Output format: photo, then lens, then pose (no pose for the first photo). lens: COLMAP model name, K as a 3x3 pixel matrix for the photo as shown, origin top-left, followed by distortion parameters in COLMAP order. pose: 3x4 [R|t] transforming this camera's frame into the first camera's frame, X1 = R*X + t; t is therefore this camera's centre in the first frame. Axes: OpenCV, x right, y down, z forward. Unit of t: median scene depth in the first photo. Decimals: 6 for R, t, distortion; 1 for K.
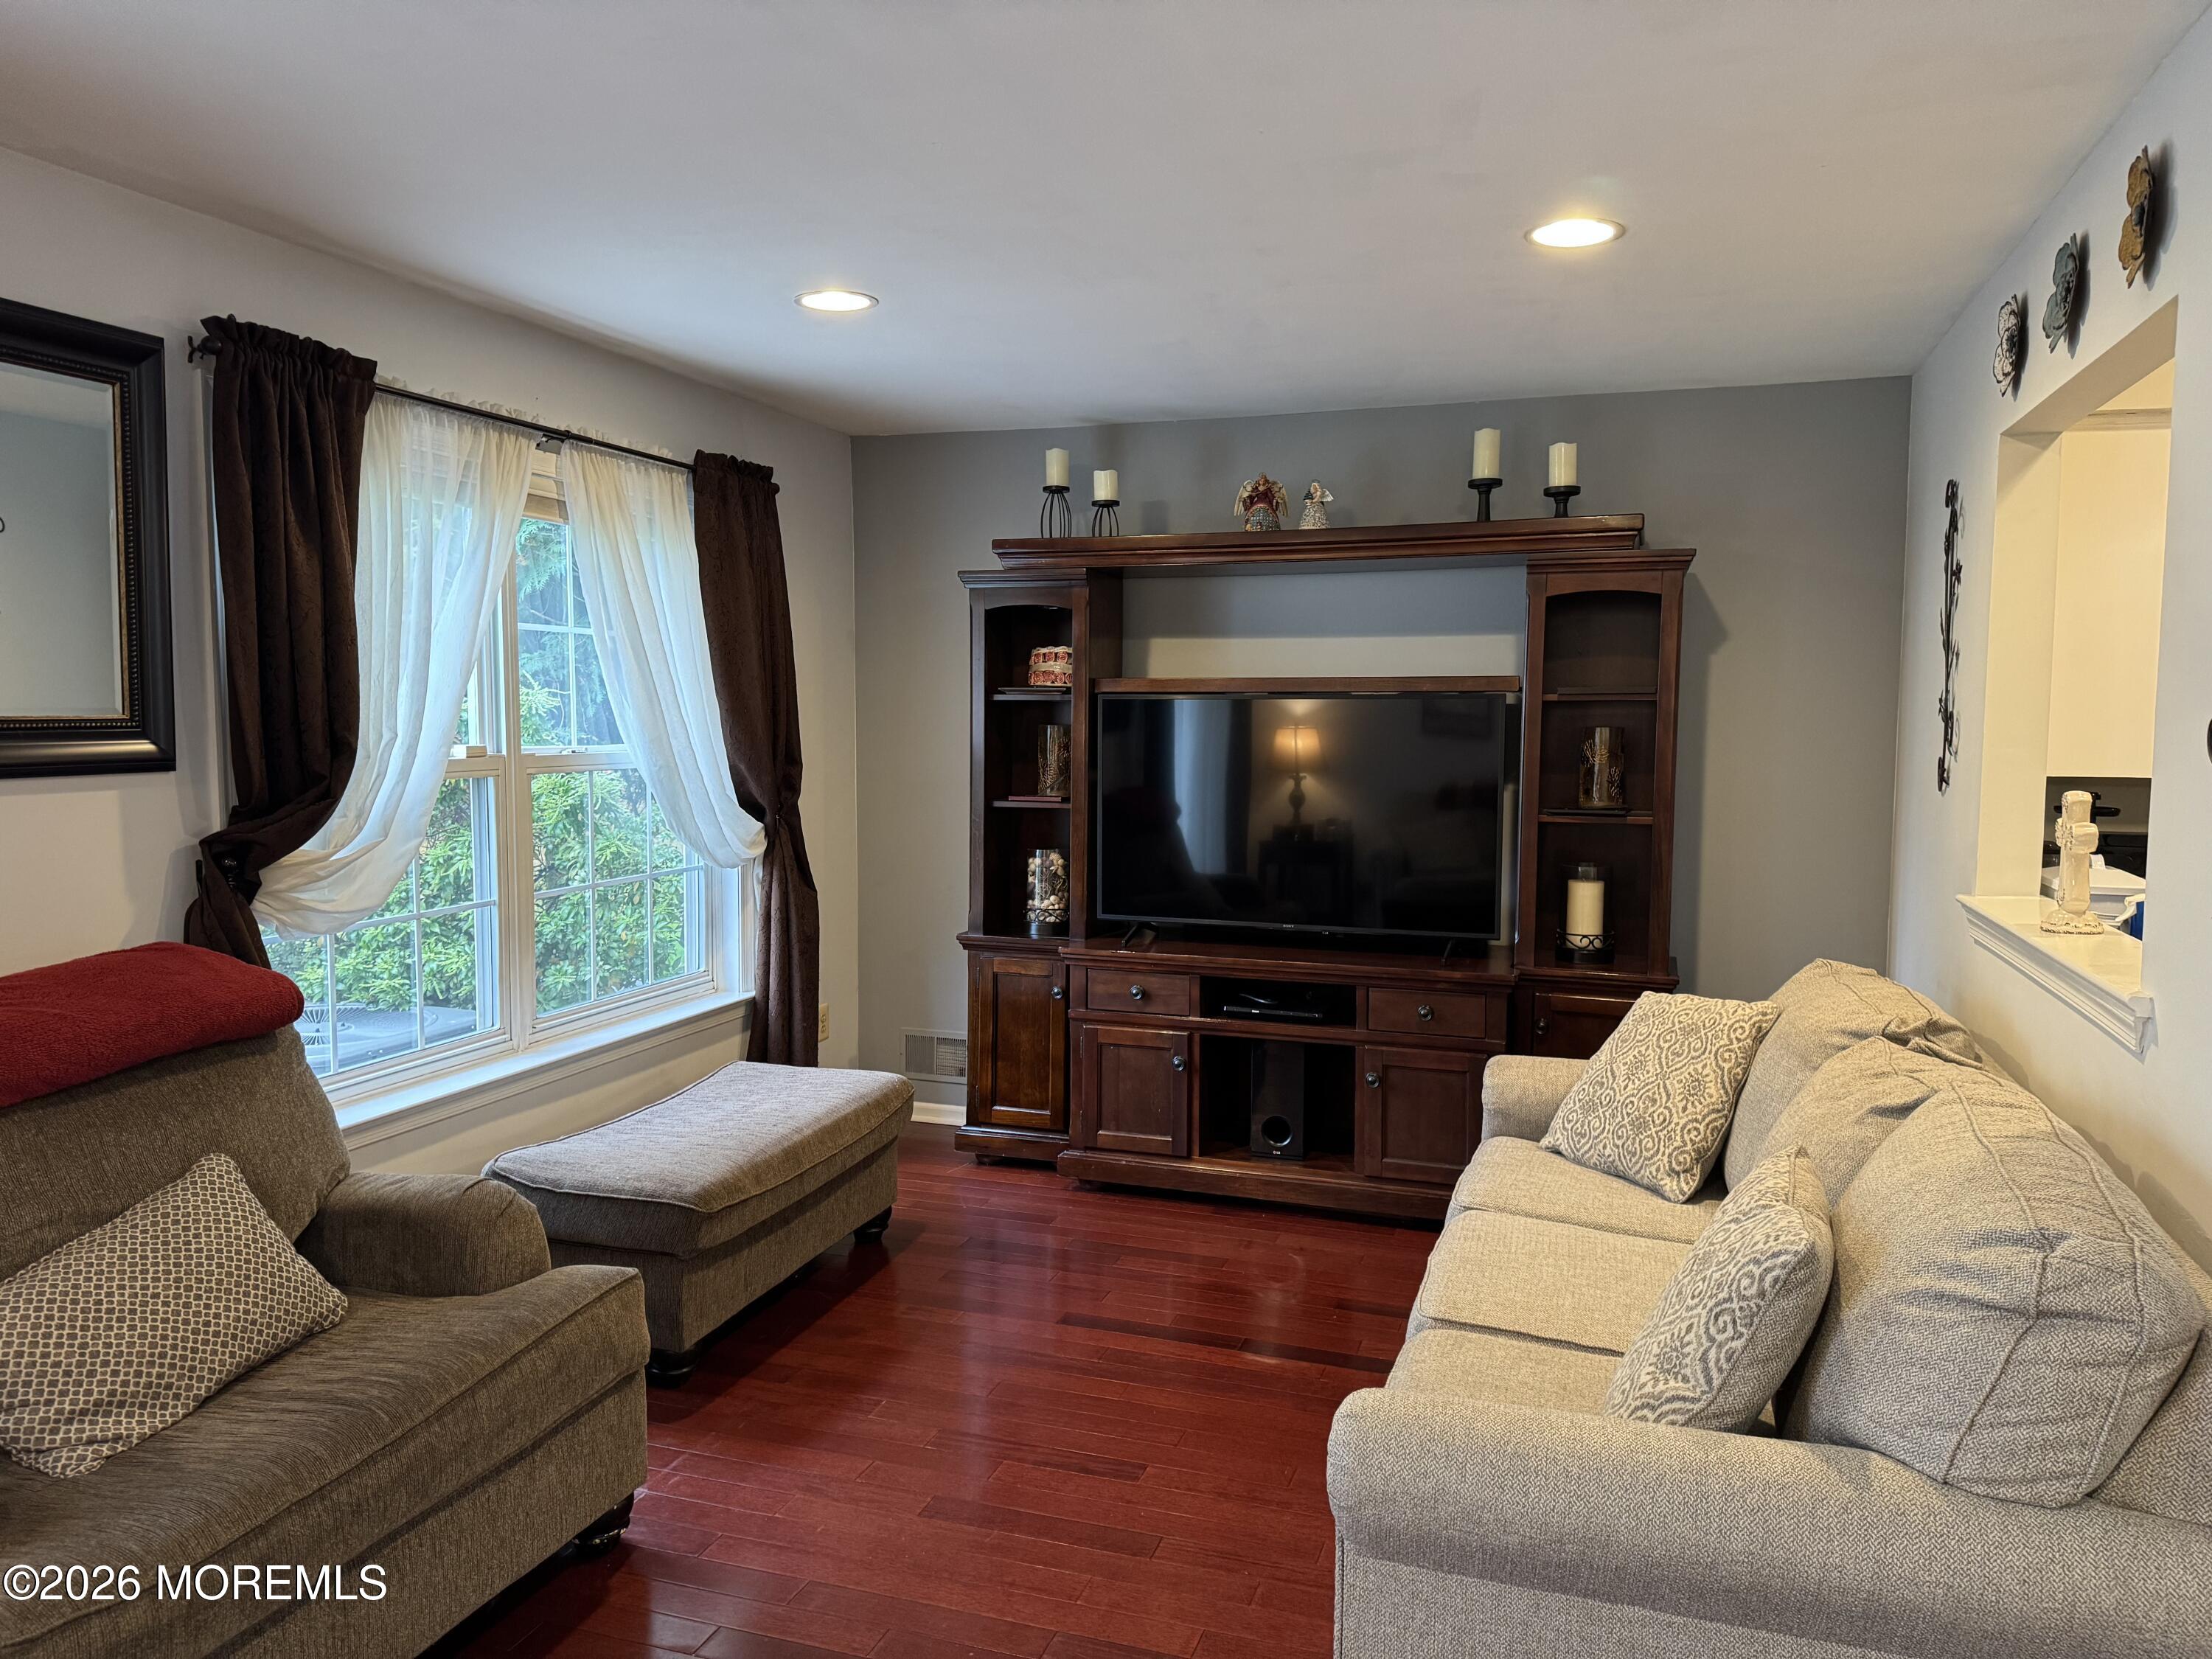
lens RADIAL K [[1564.5, 0, 1106.0], [0, 1564.5, 829.5], [0, 0, 1]] dist [0.002502, -0.000893]
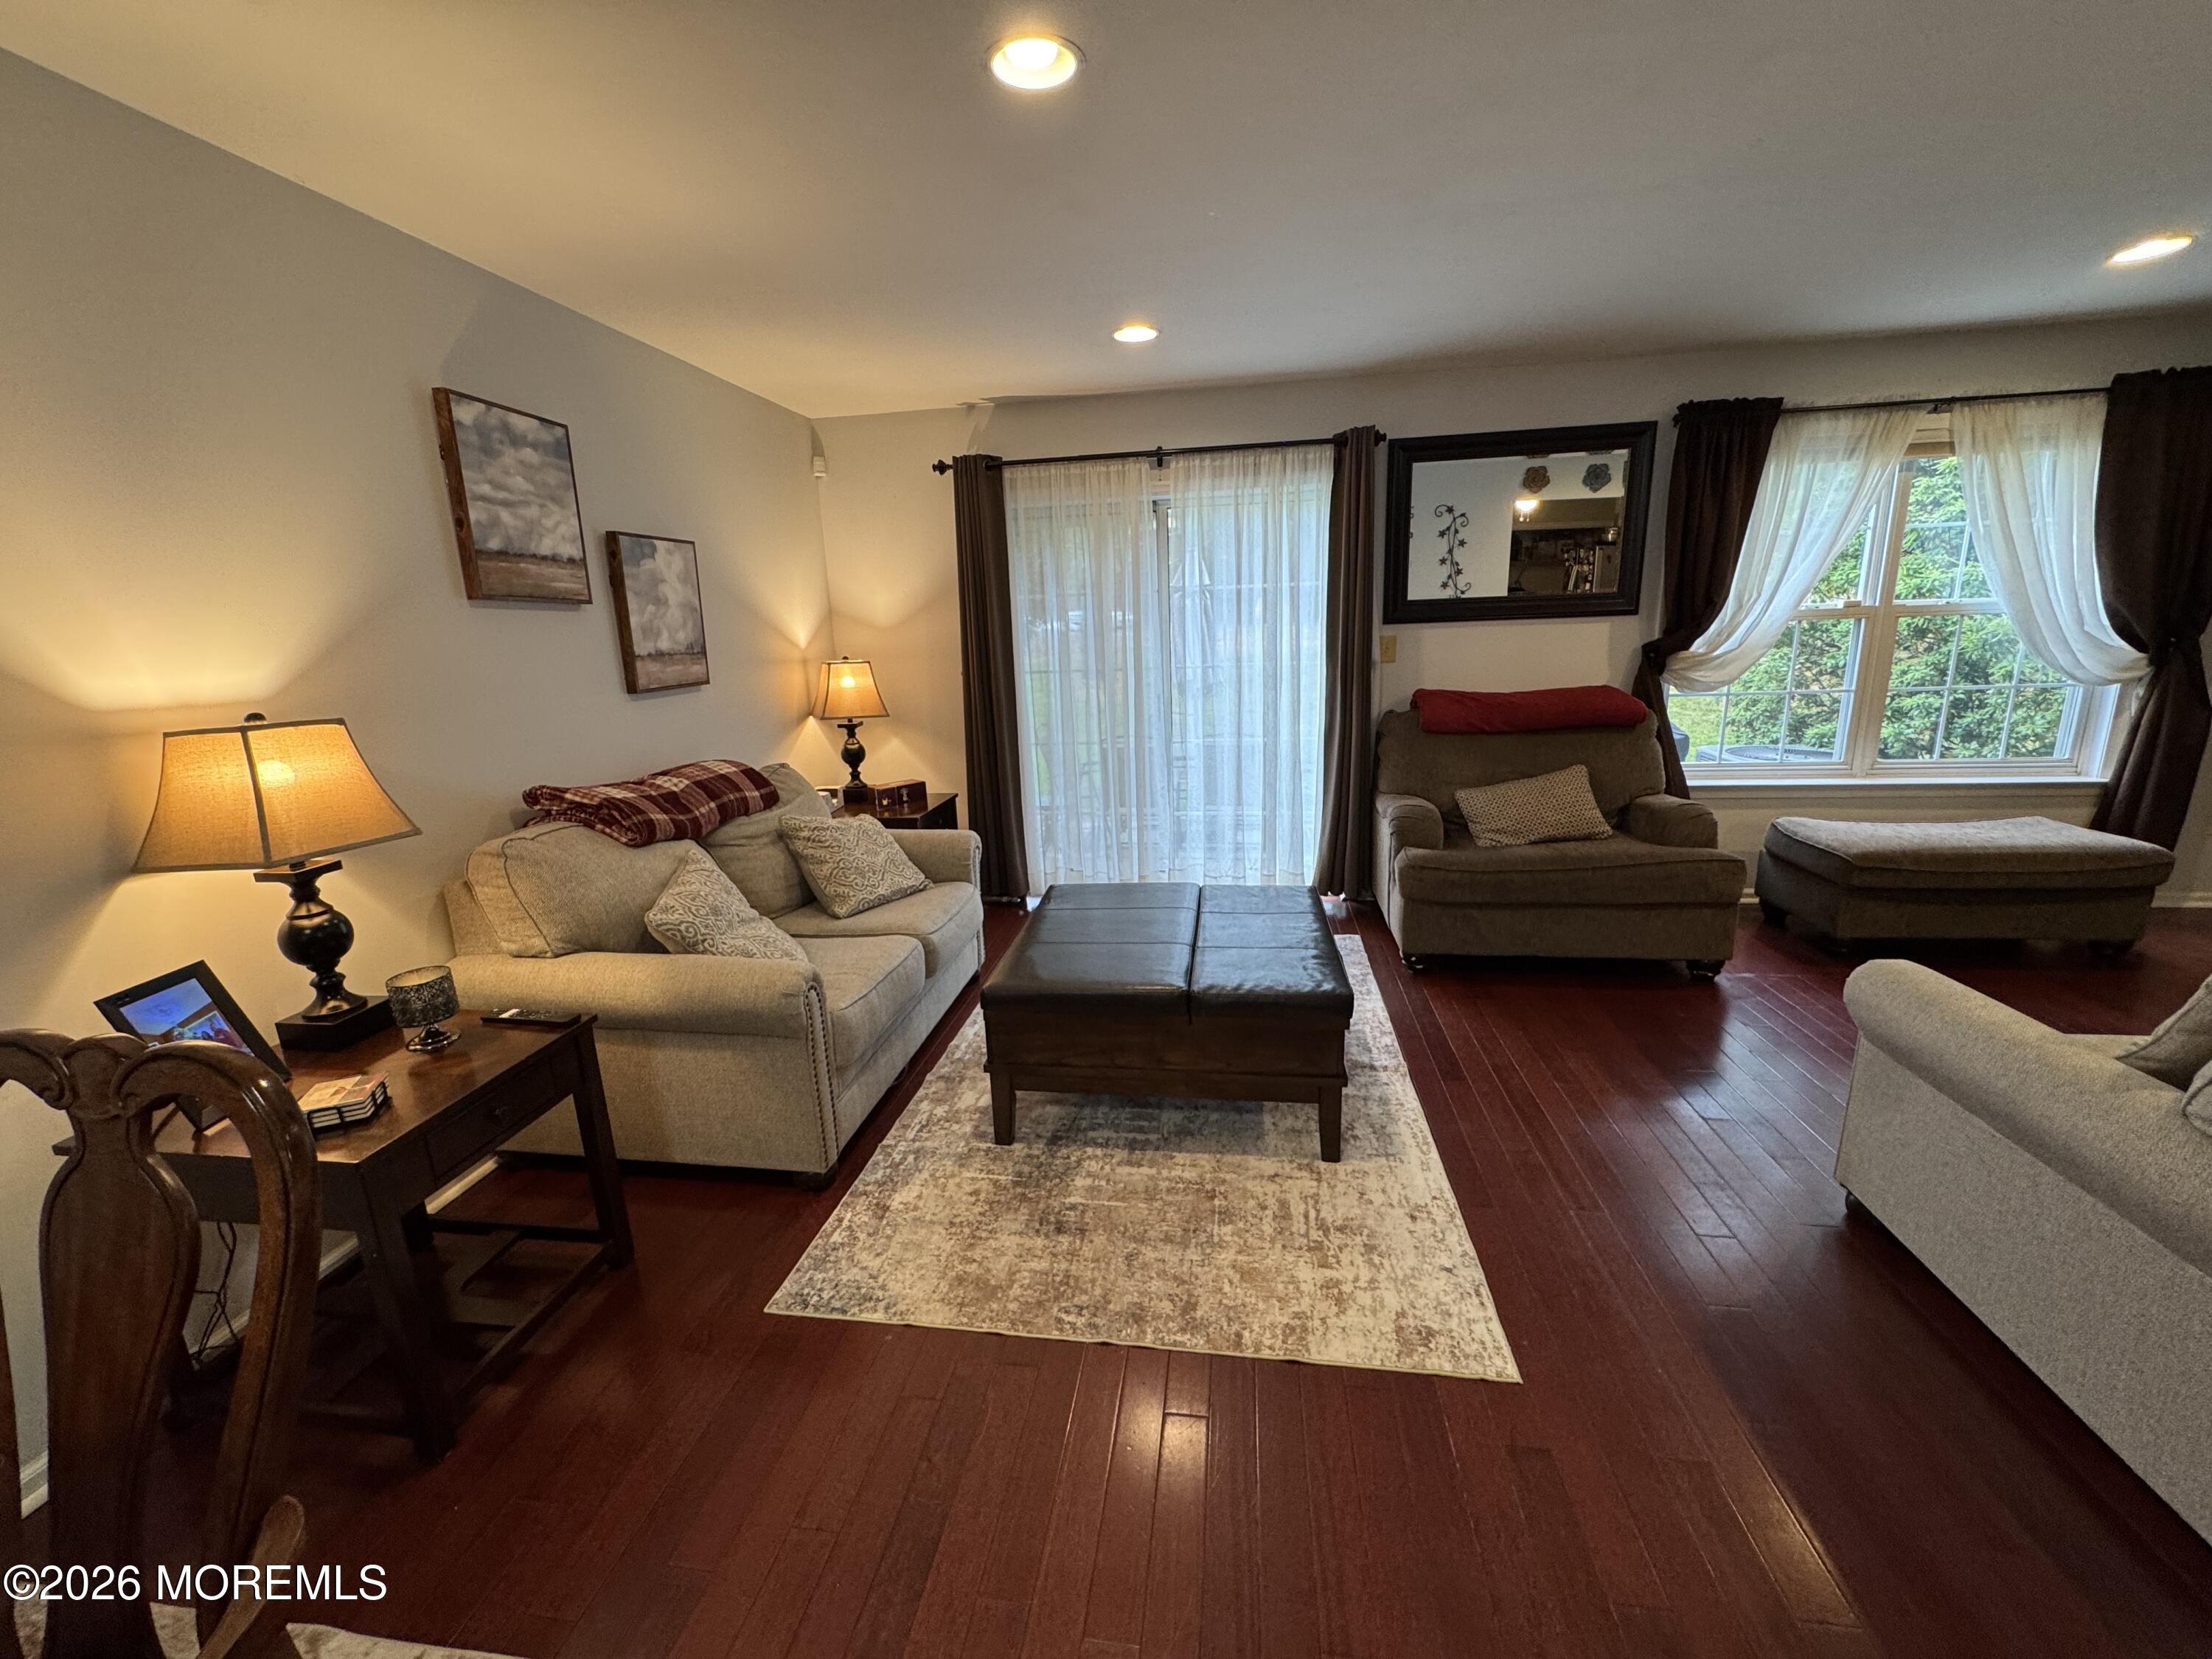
lens RADIAL K [[901.3, 0, 1106.0], [0, 901.3, 829.5], [0, 0, 1]] dist [0.020417, 0.000201]
pose [[0.184641, 0.215620, -0.958862, 0.544697], [-0.047921, 0.976451, 0.210348, 0.024860], [0.981637, 0.007110, 0.190626, -0.038841]]
